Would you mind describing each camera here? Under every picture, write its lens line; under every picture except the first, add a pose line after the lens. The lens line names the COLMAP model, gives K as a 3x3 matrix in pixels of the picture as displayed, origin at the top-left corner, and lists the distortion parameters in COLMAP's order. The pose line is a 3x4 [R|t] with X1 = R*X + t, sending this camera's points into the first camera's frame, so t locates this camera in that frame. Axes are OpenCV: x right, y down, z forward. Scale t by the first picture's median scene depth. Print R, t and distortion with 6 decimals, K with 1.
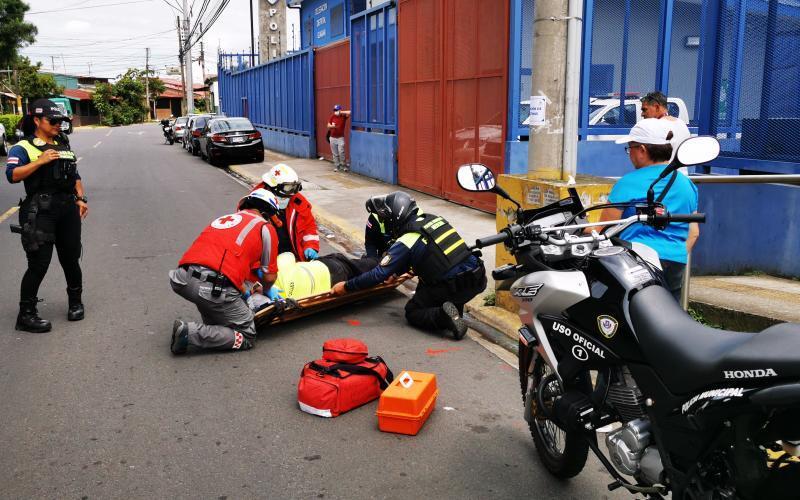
lens RADIAL K [[744.0, 0, 400.0], [0, 744.0, 250.0], [0, 0, 1]] dist [0.020010, 0.008622]
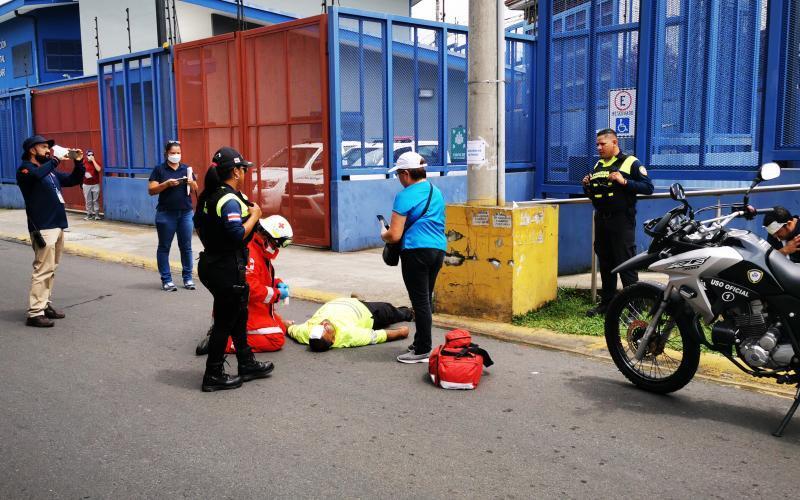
lens RADIAL K [[744.0, 0, 400.0], [0, 744.0, 250.0], [0, 0, 1]] dist [0.020010, 0.008622]
pose [[0.910969, -0.066906, 0.407011, -0.688841], [0.089962, 0.995229, -0.037754, 0.021735], [-0.402544, 0.071008, 0.912643, -0.134805]]
